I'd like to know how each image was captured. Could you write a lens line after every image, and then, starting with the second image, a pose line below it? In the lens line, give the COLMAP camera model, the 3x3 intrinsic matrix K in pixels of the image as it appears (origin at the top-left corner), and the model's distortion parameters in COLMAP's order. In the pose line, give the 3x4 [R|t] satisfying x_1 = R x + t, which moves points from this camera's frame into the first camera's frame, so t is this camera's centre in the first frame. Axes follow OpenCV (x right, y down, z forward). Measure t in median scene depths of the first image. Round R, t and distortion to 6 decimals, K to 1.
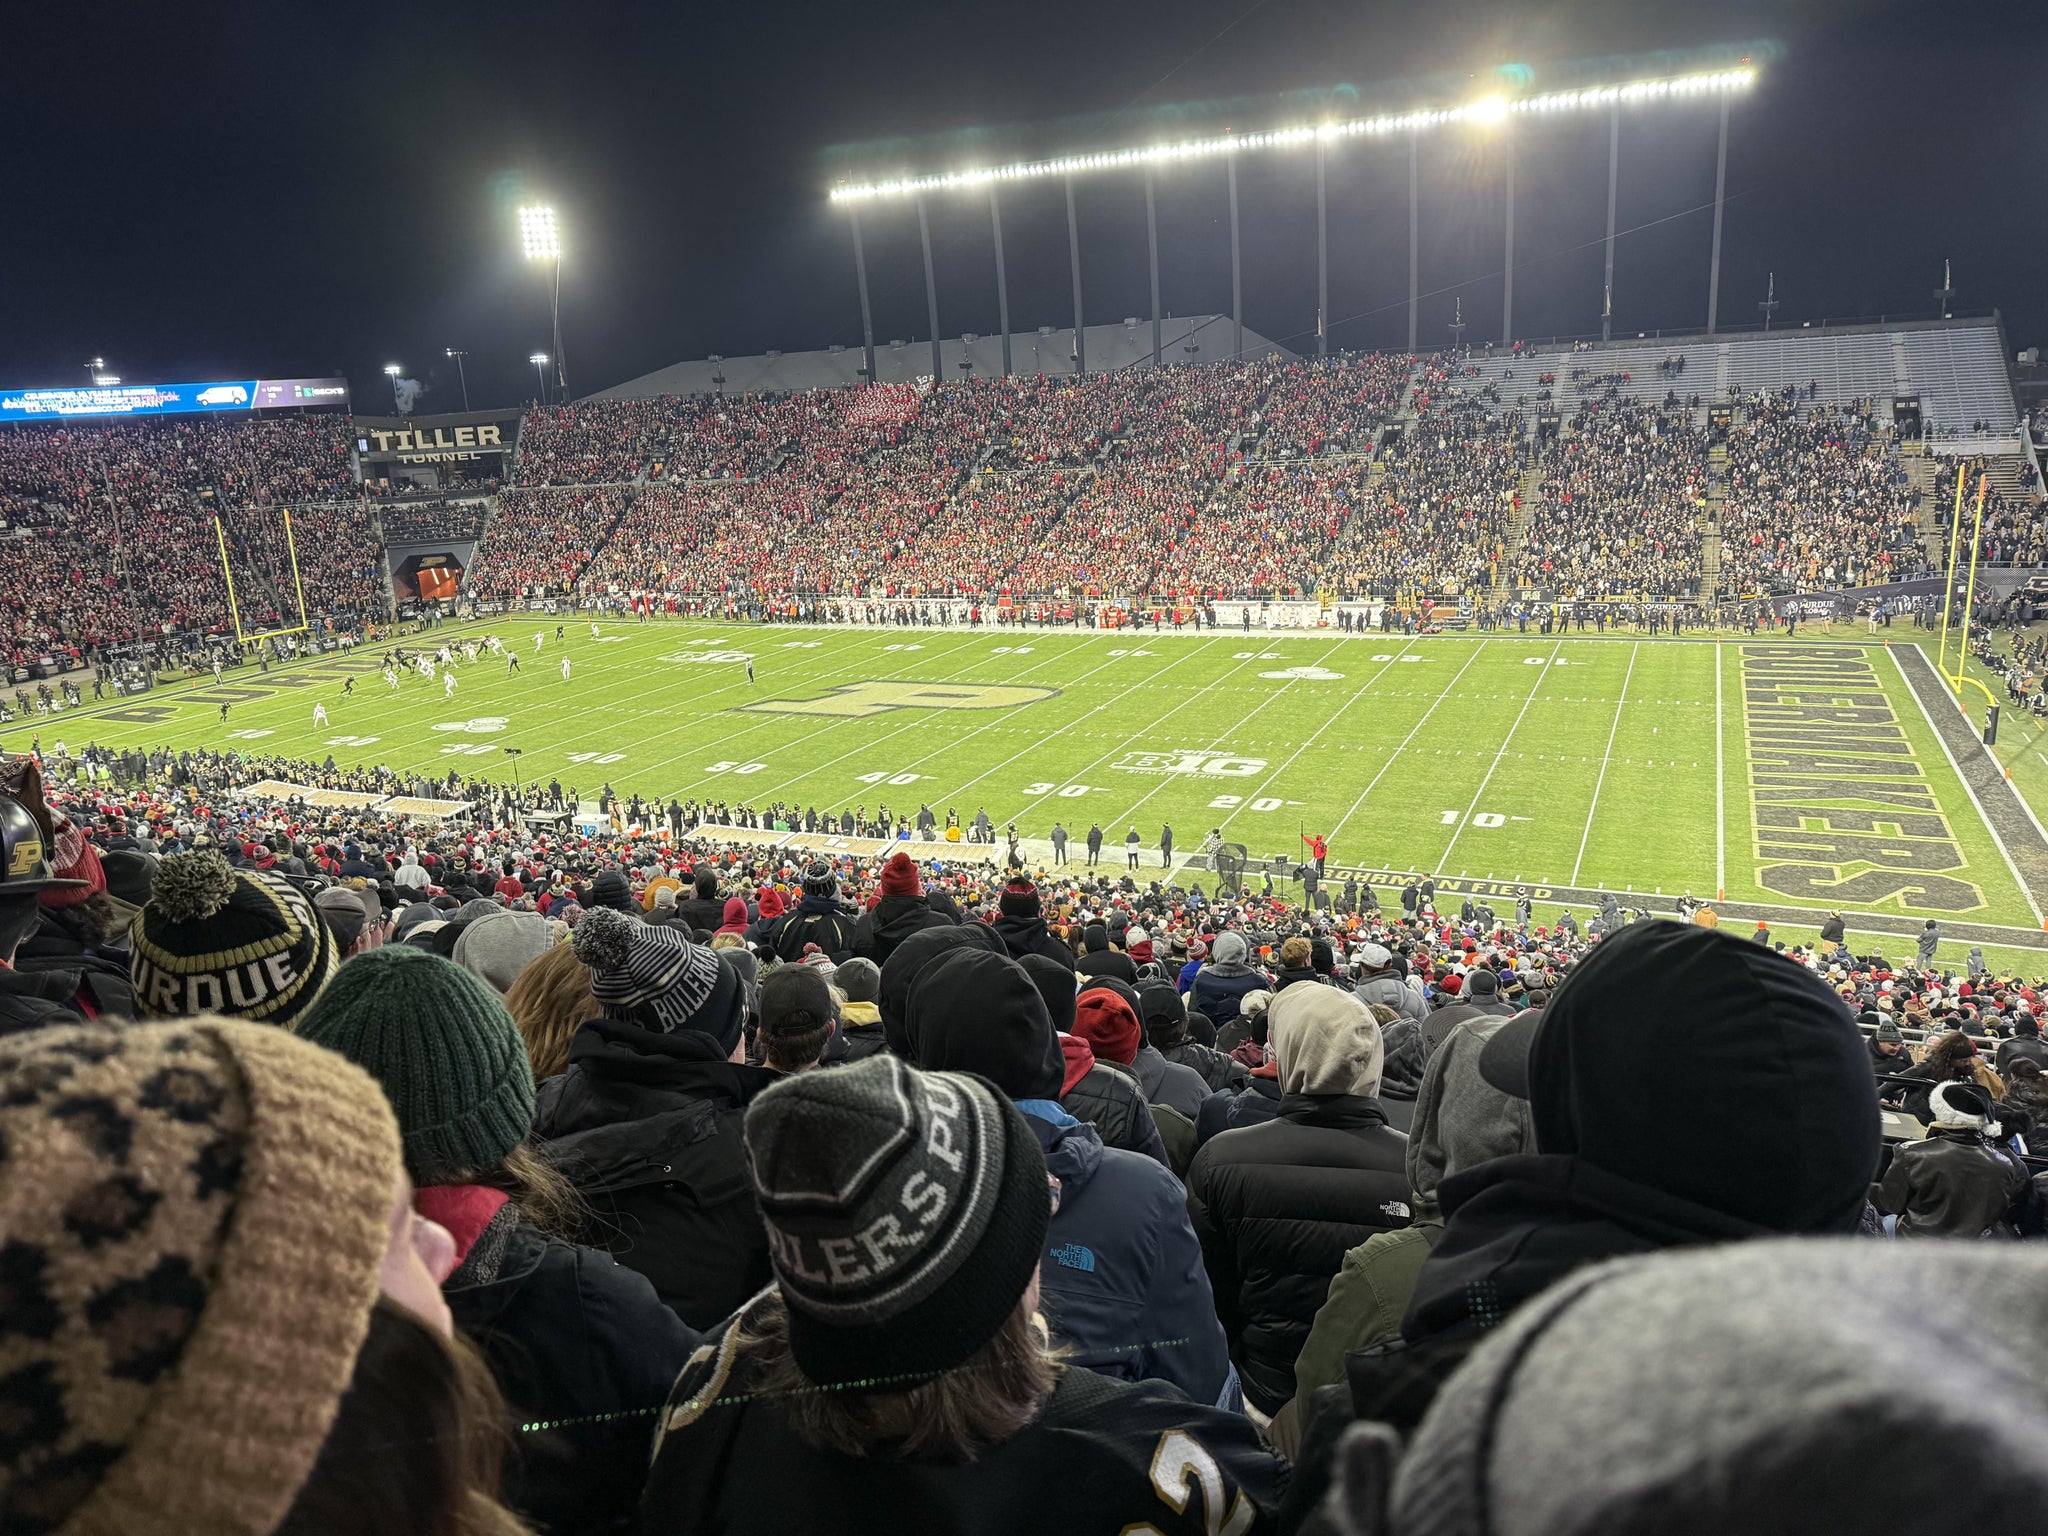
lens RADIAL K [[1484.6, 0, 1024.0], [0, 1484.6, 768.0], [0, 0, 1]] dist [0.005463, -0.000563]
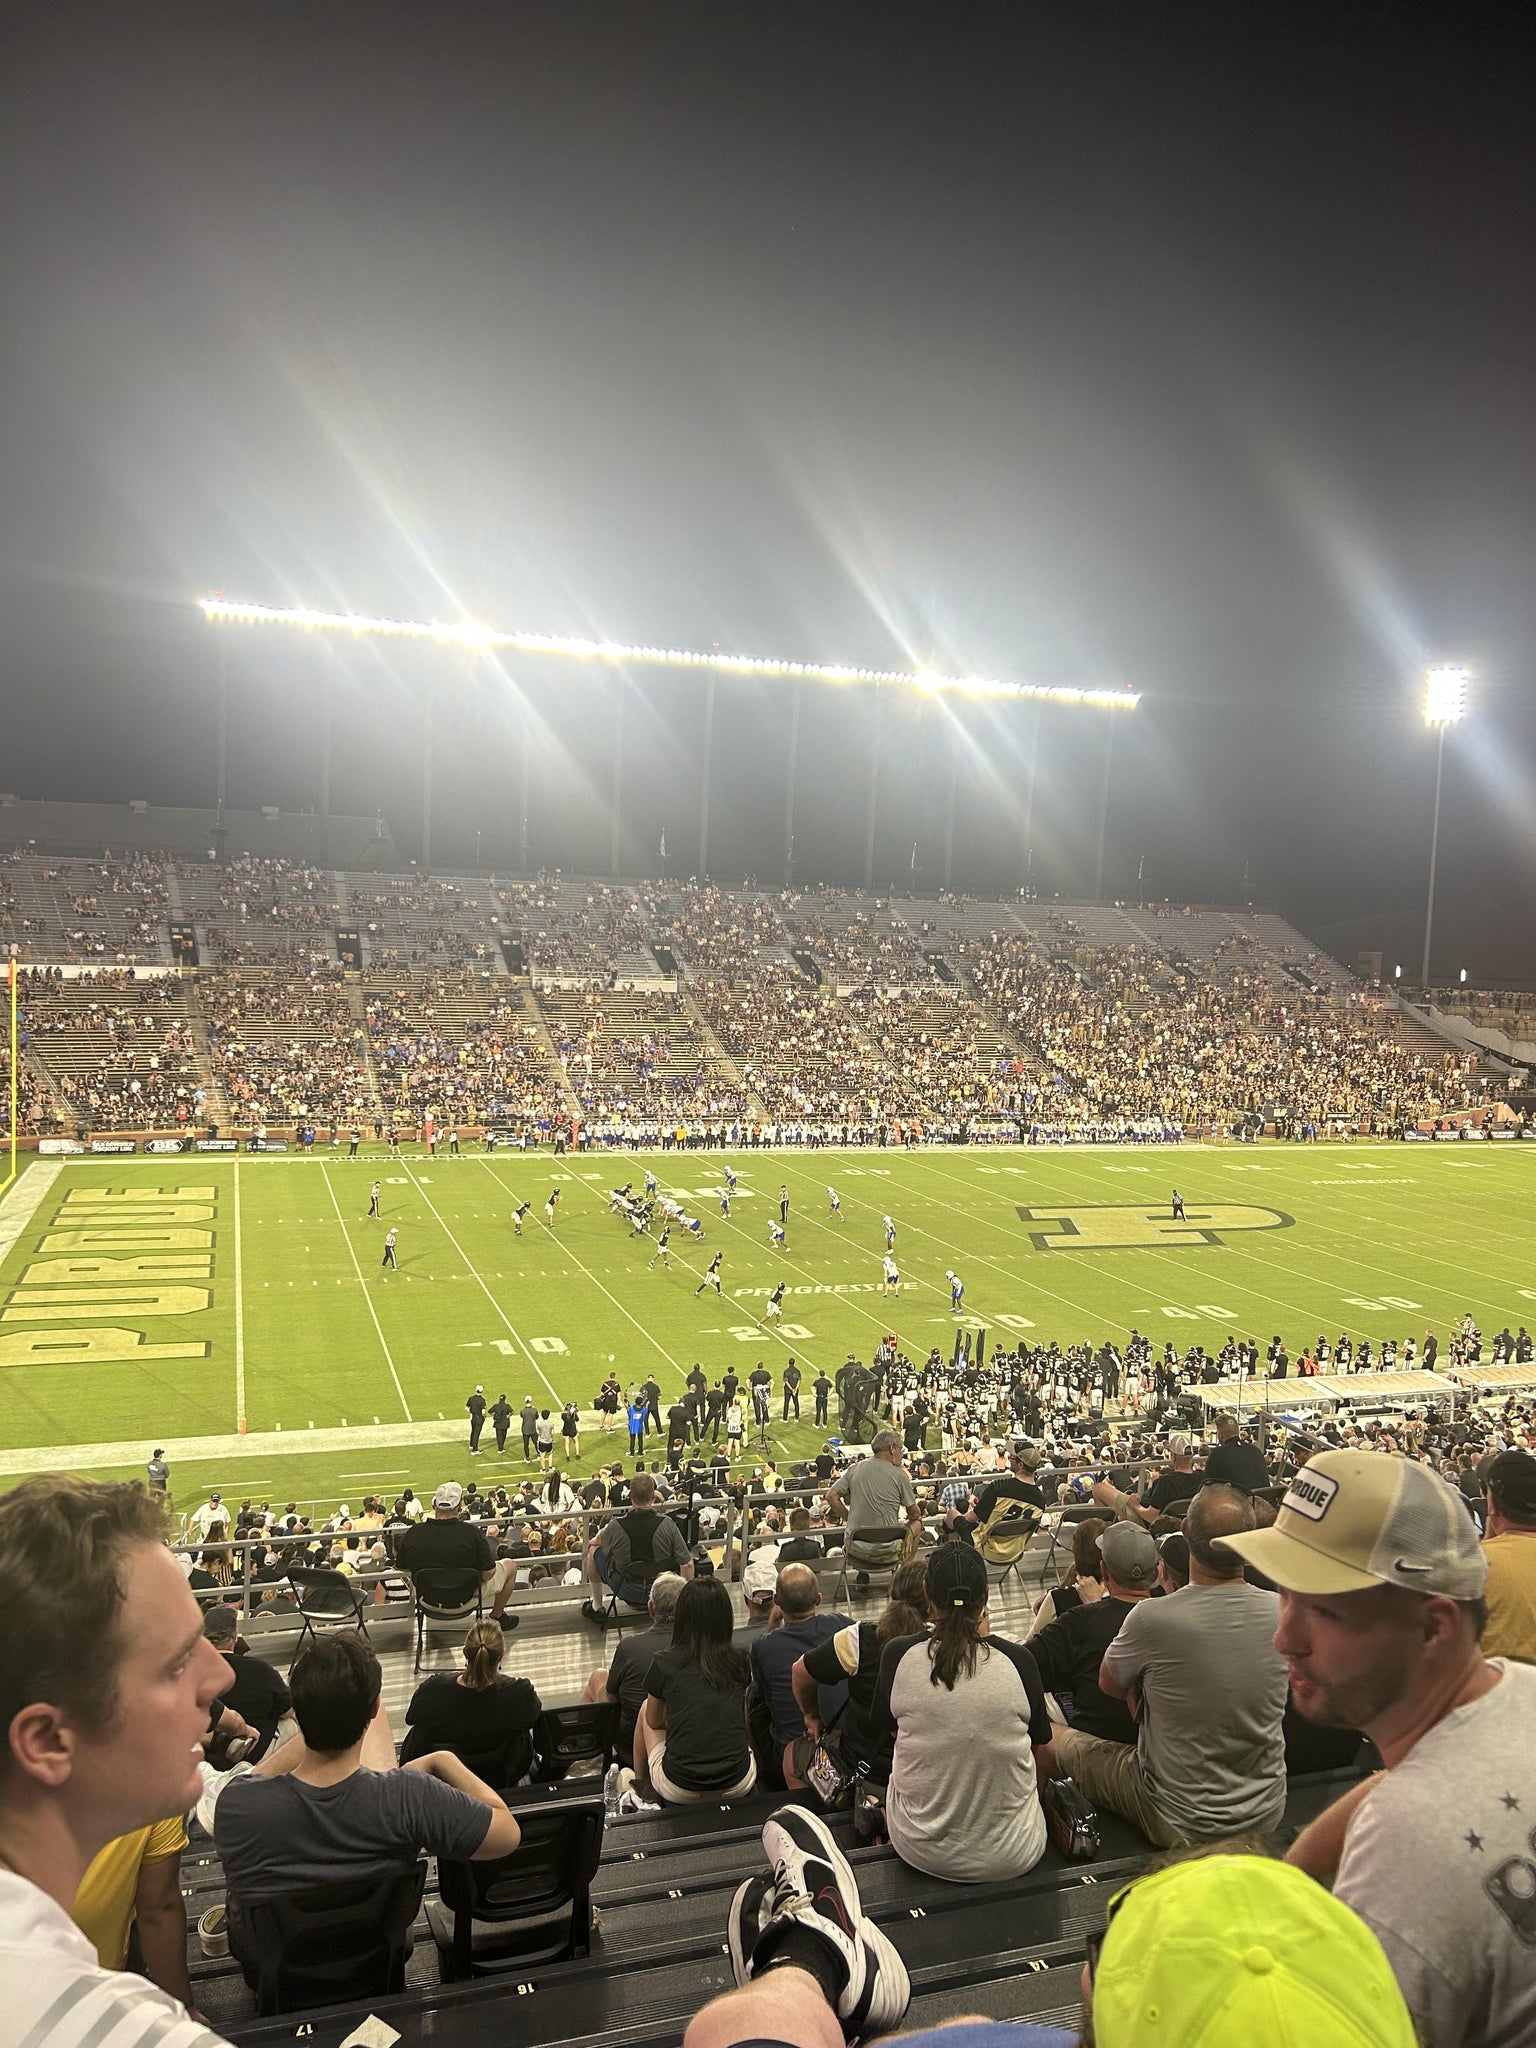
lens RADIAL K [[1547.1, 0, 768.0], [0, 1547.1, 1024.0], [0, 0, 1]] dist [0.003872, -0.000555]
pose [[0.669073, 0.041939, 0.742012, -0.750124], [0.087317, 0.987056, -0.134523, -0.047589], [-0.738049, 0.154796, 0.656751, 0.424402]]
